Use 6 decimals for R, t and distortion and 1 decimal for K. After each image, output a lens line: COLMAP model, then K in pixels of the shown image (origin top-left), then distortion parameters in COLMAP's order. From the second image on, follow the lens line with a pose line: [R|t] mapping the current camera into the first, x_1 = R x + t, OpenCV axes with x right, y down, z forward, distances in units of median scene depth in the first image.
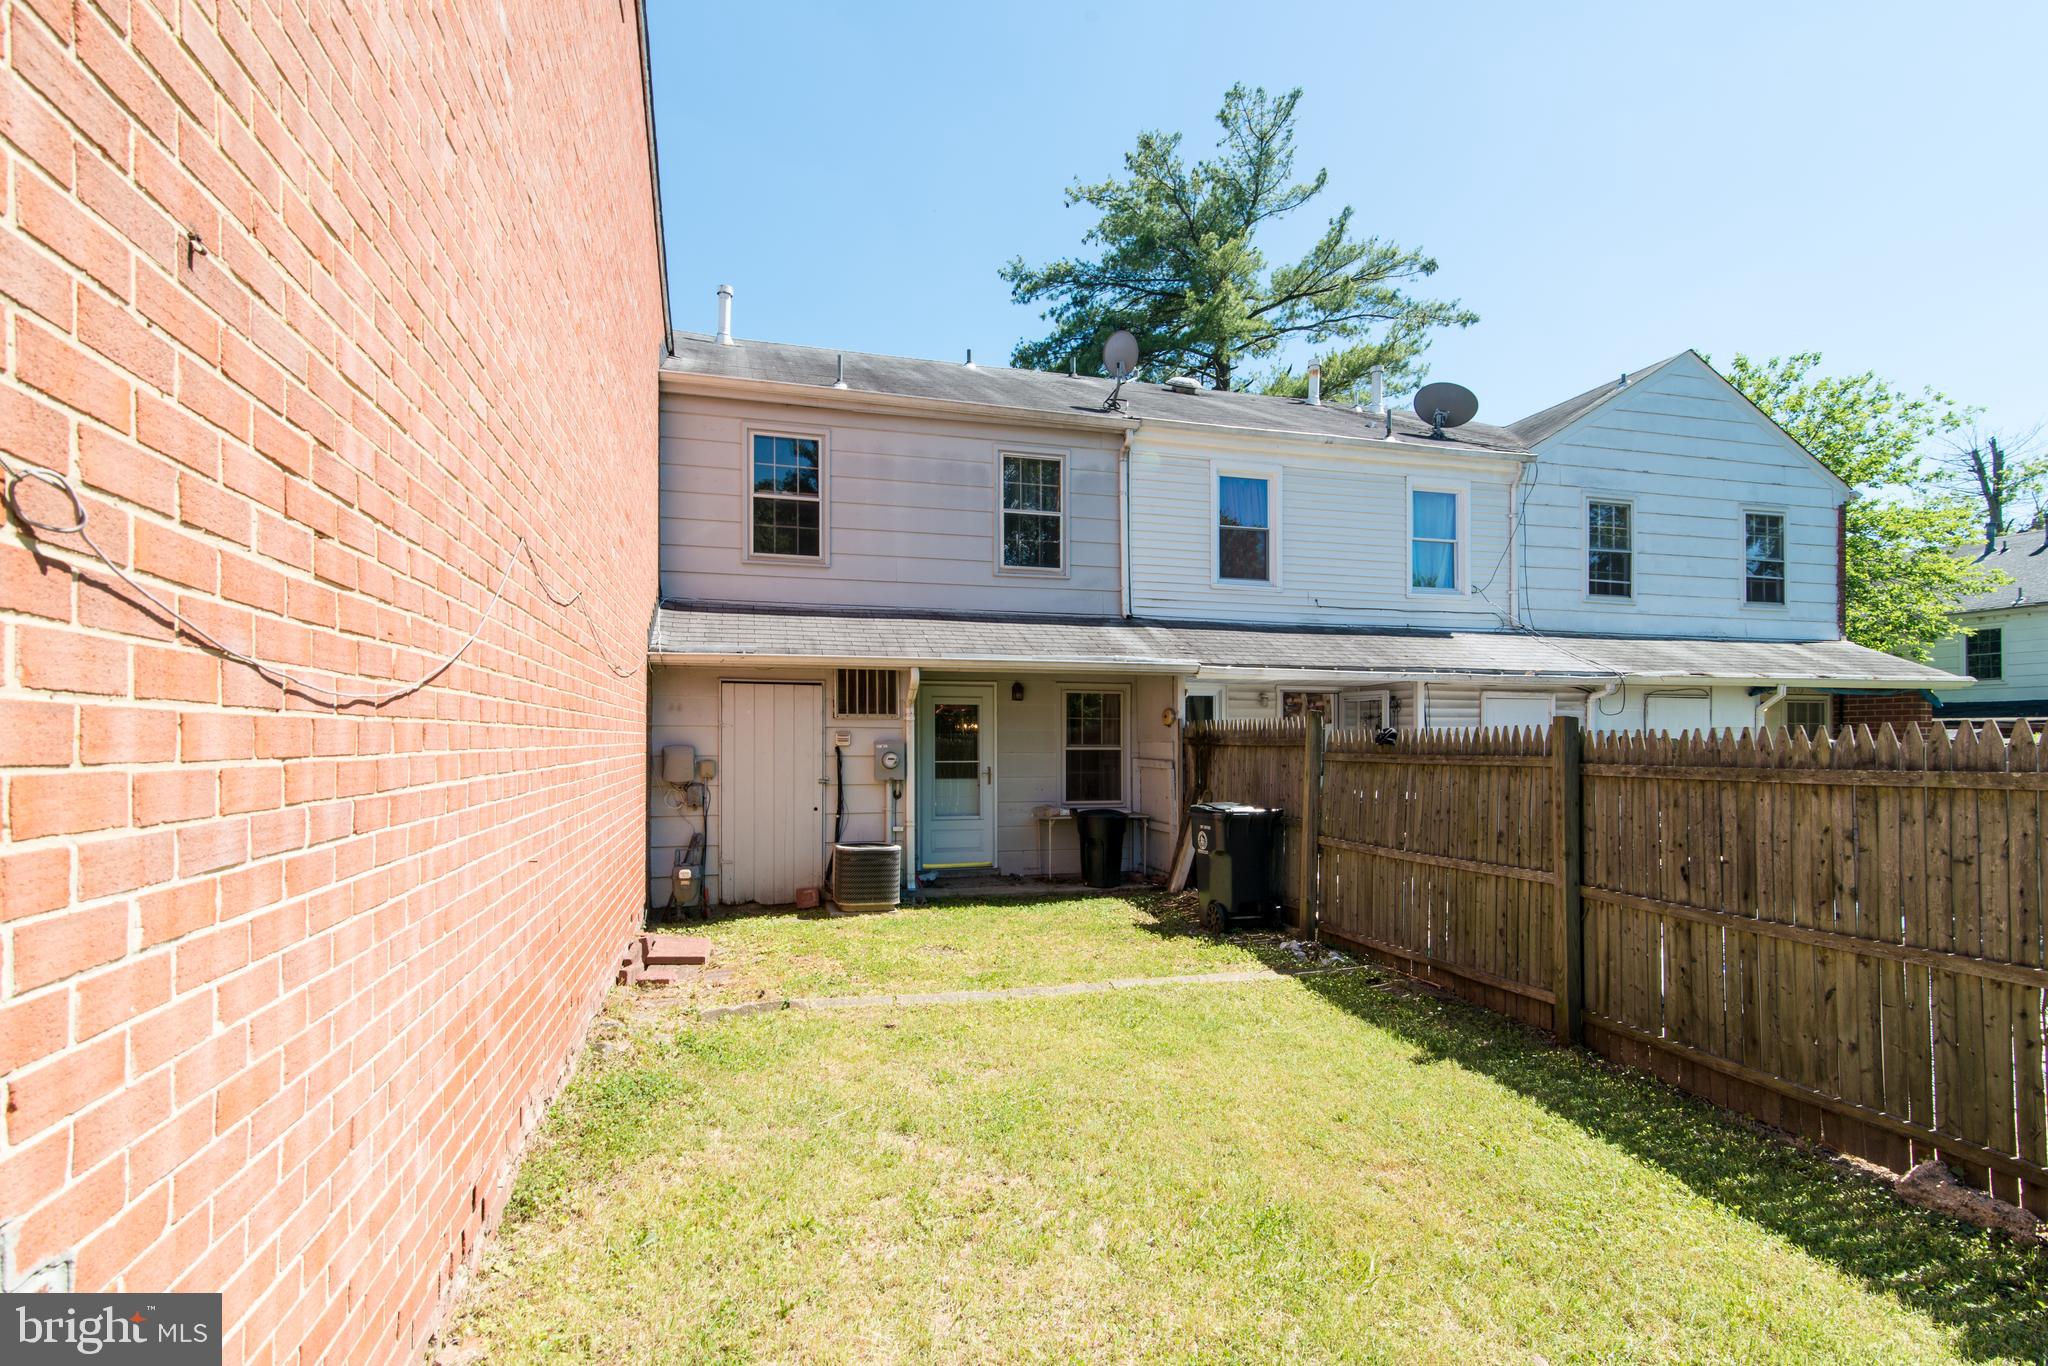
lens RADIAL K [[944.6, 0, 975.3], [0, 944.6, 730.4], [0, 0, 1]] dist [0.018101, -0.003082]
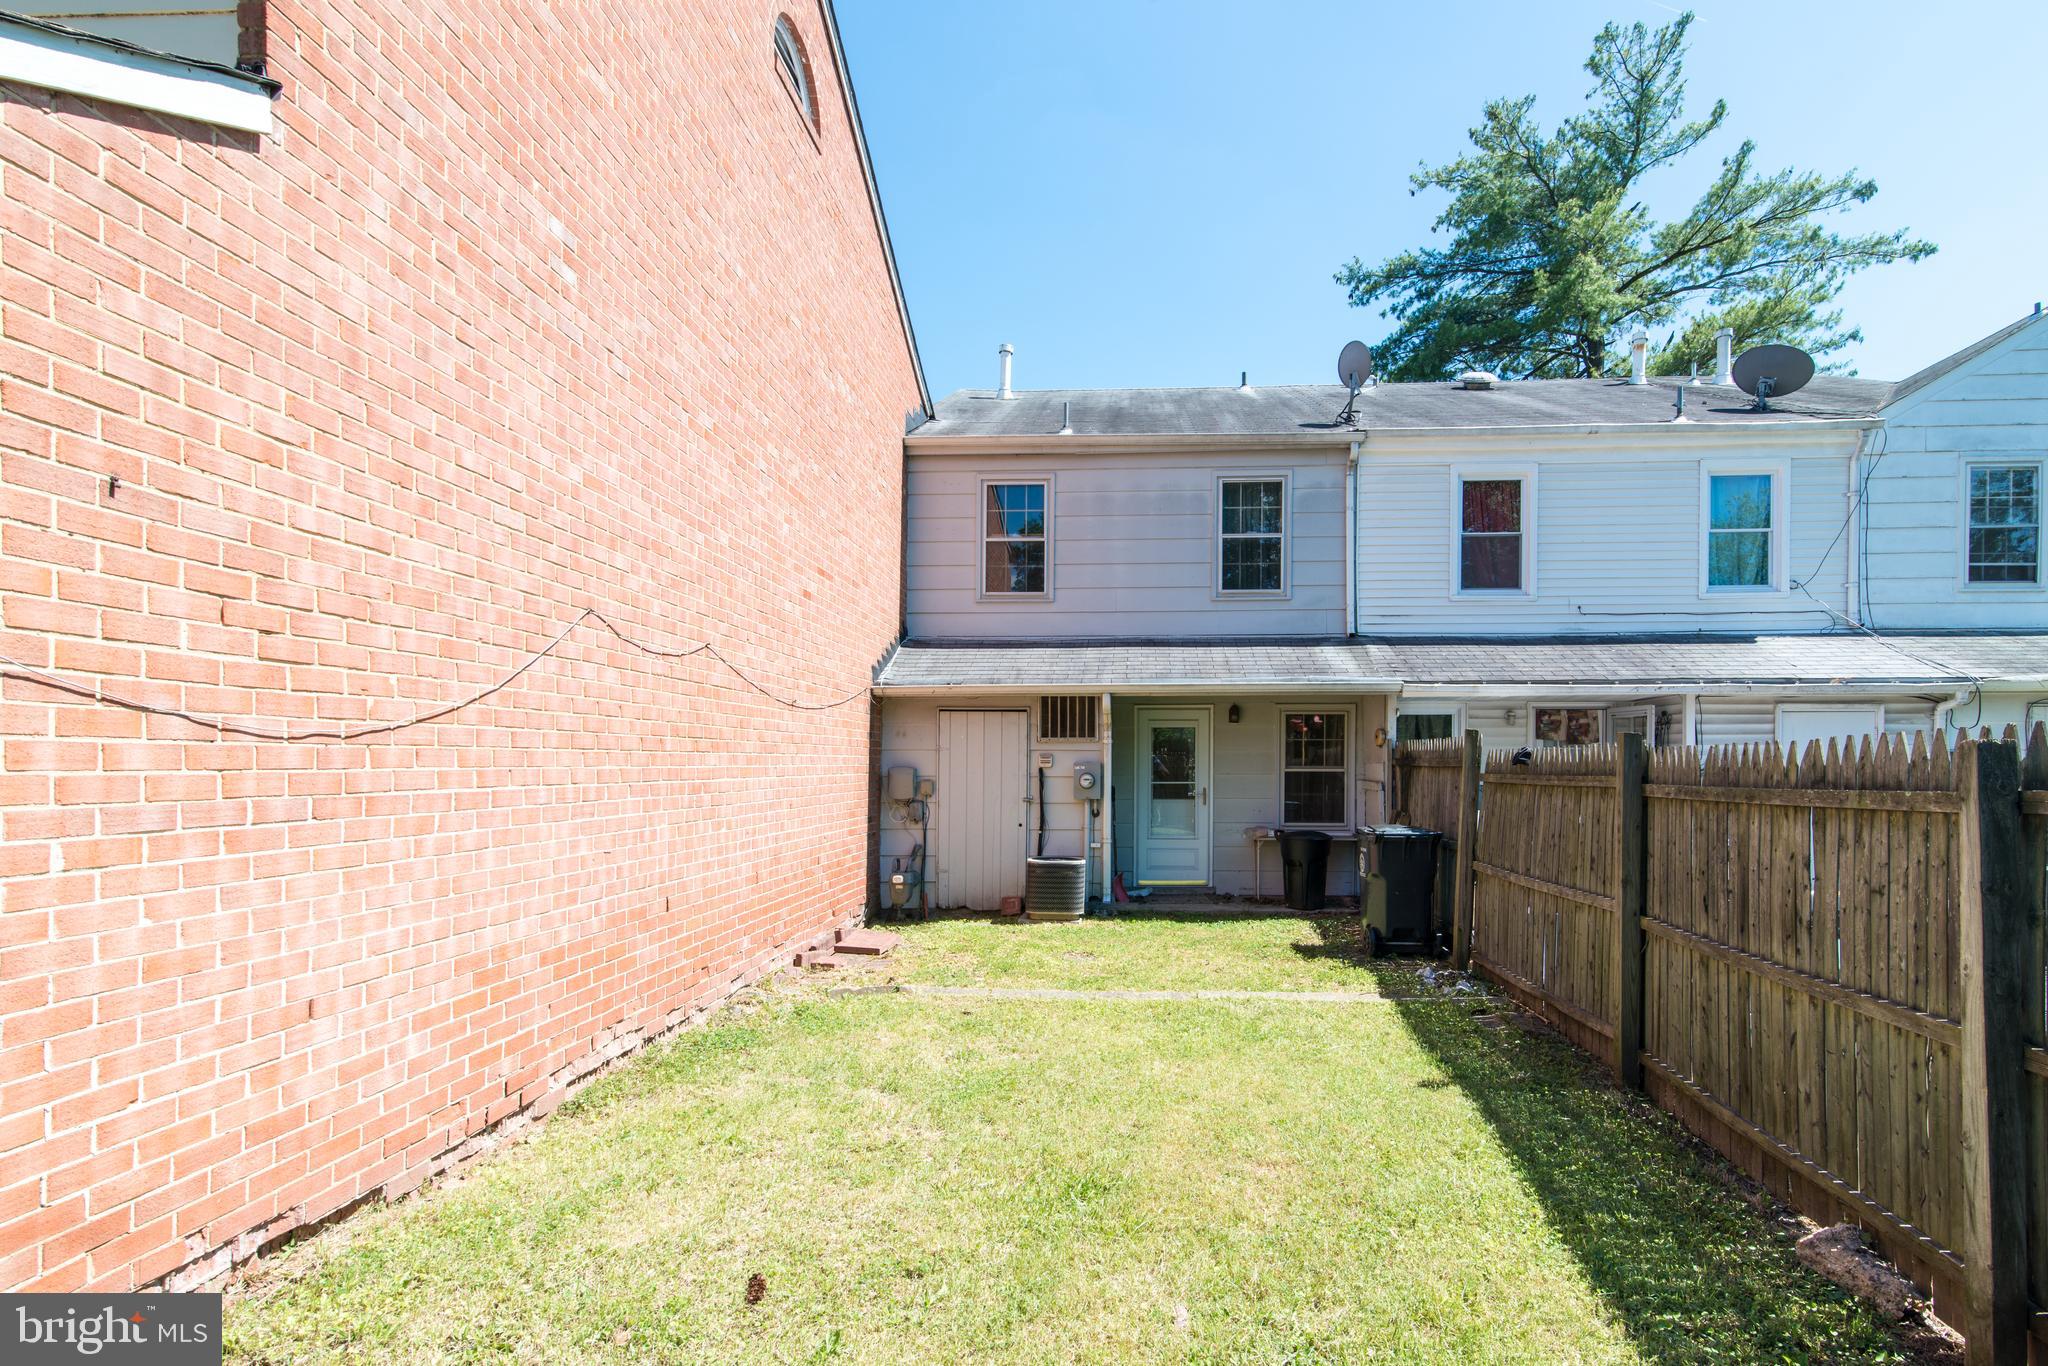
lens RADIAL K [[944.6, 0, 1060.7], [0, 944.6, 753.0], [0, 0, 1]] dist [0.018101, -0.003082]
pose [[0.953972, -0.005358, -0.299847, 0.199254], [0.005200, 0.999986, -0.001324, 0.001564], [0.299850, -0.000296, 0.953986, -0.026339]]
